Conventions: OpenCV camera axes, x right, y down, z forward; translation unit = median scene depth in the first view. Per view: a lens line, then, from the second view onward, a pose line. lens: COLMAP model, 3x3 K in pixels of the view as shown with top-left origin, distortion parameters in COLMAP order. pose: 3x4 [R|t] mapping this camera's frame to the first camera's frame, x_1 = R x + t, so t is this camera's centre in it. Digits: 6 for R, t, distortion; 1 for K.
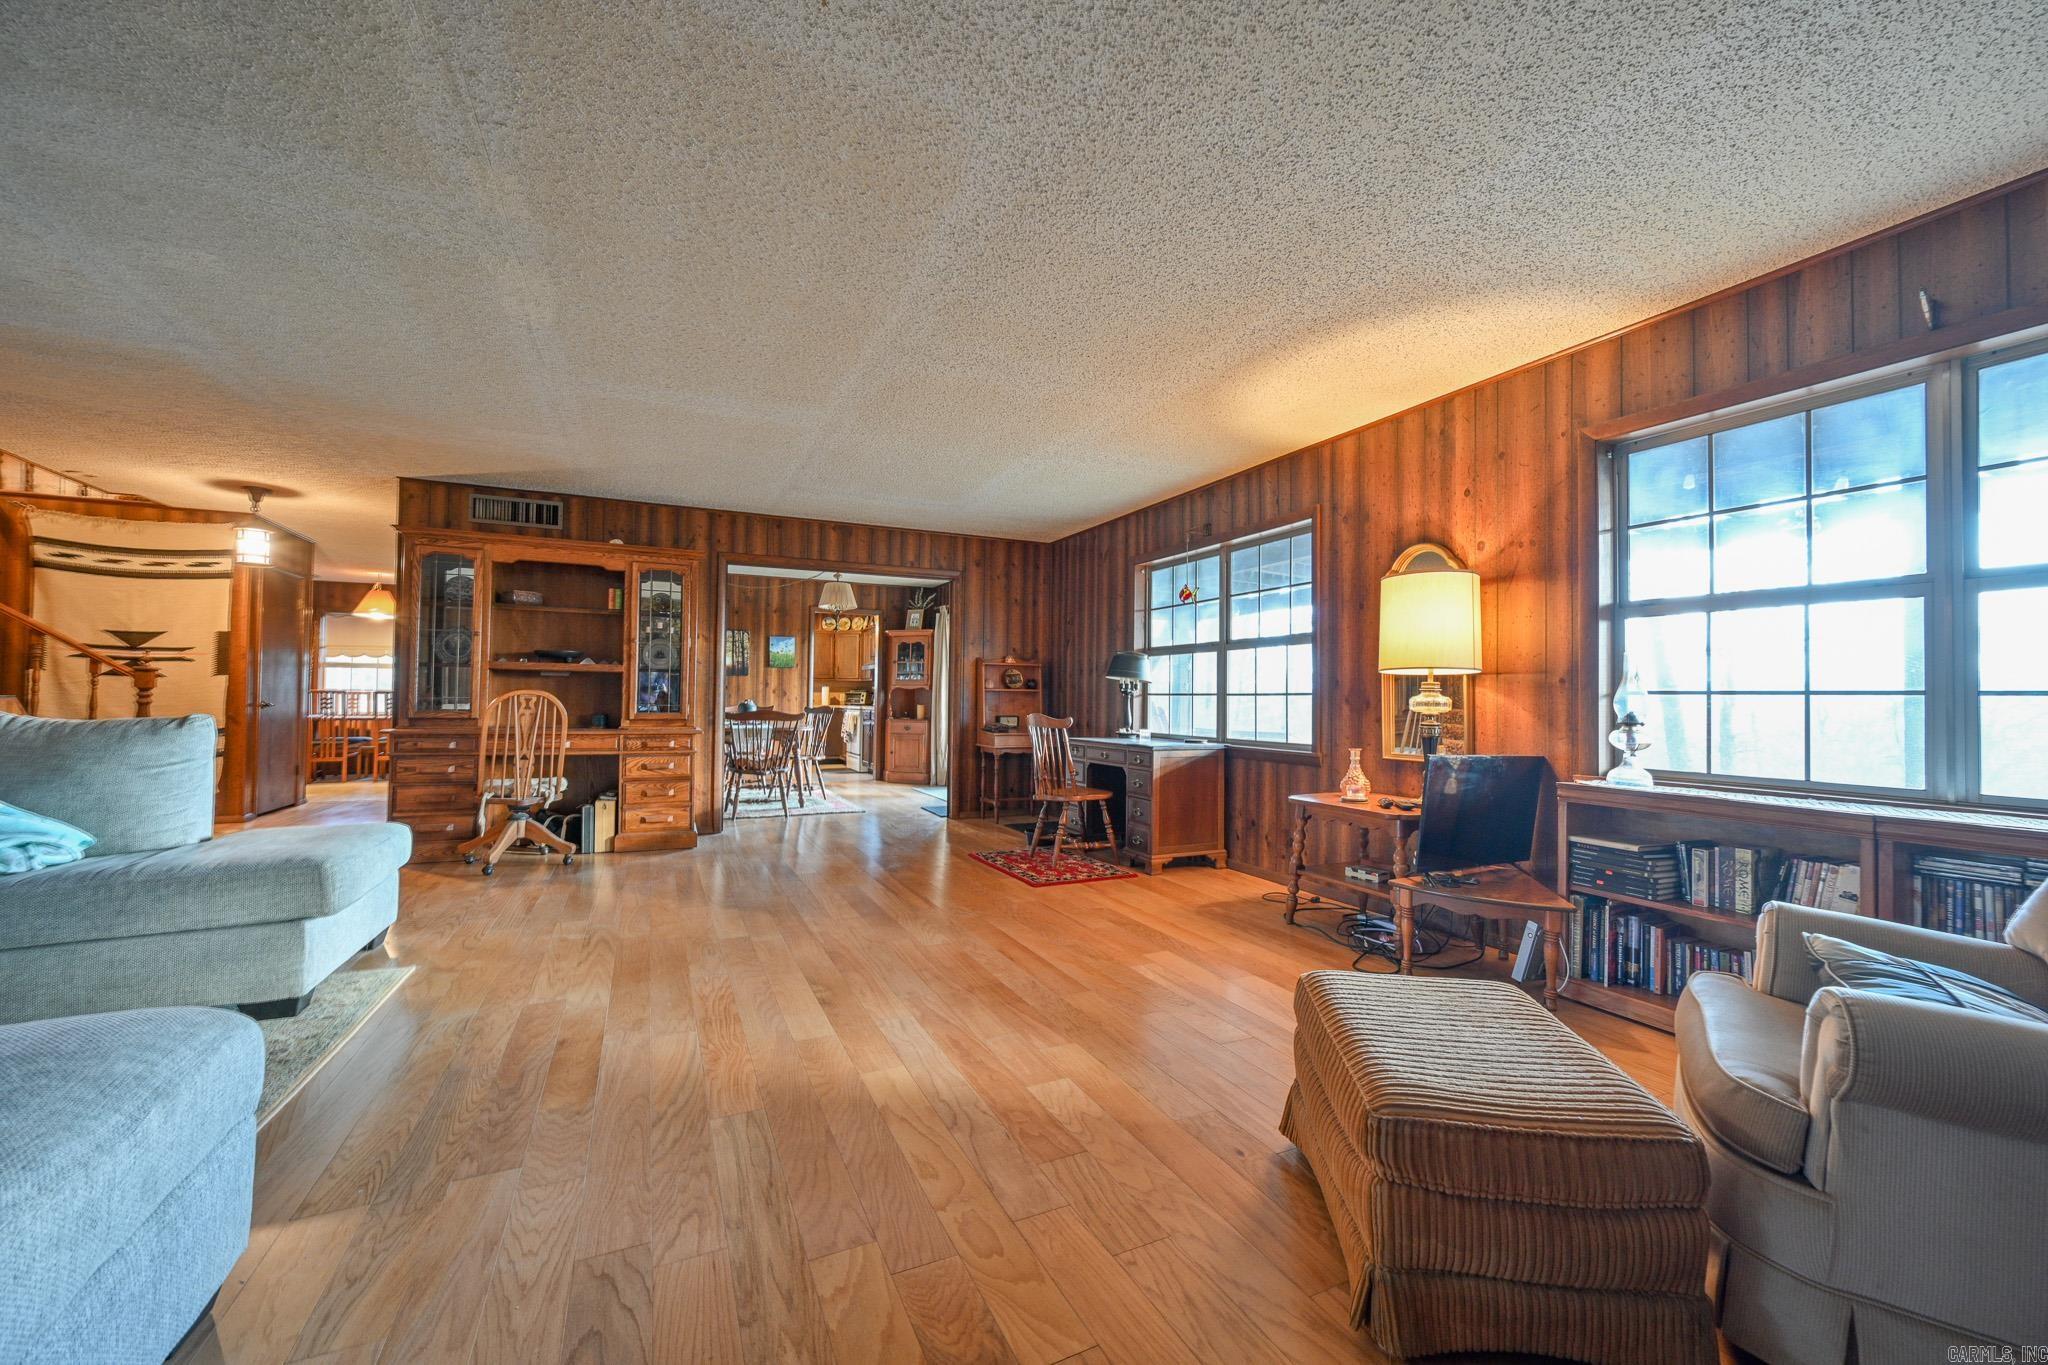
lens RADIAL K [[811.9, 0, 1033.9], [0, 811.9, 688.9], [0, 0, 1]] dist [-0.000358, 0.000070]
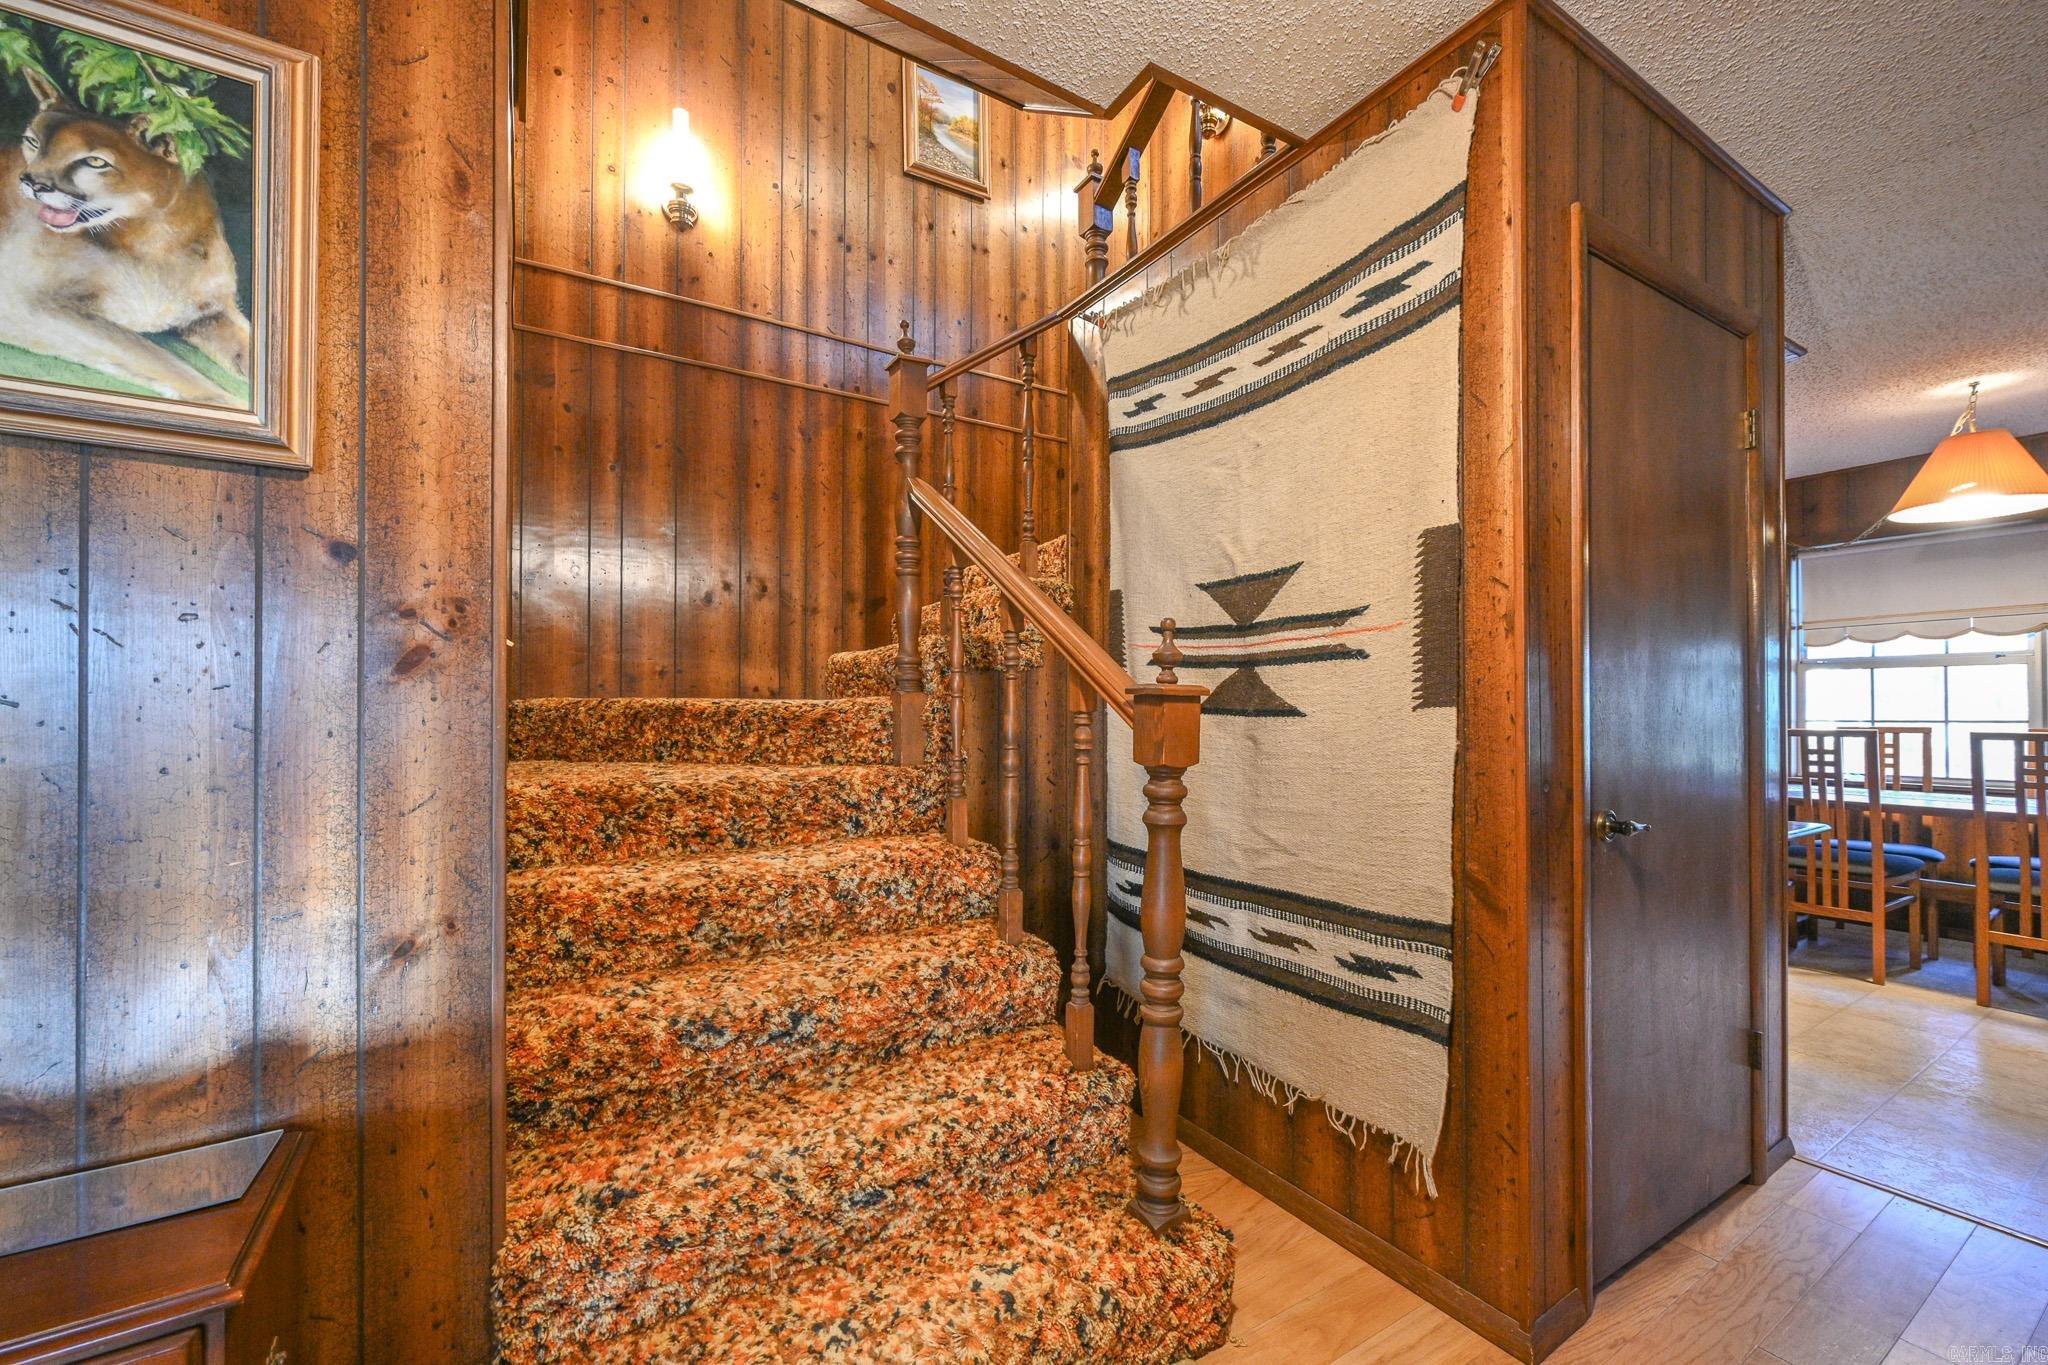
lens RADIAL K [[811.9, 0, 1033.9], [0, 811.9, 688.9], [0, 0, 1]] dist [-0.000358, 0.000070]
pose [[0.113636, -0.029666, -0.993079, -0.519505], [0.015468, 0.999486, -0.028088, -0.011644], [0.993402, -0.012169, 0.114037, 0.573259]]
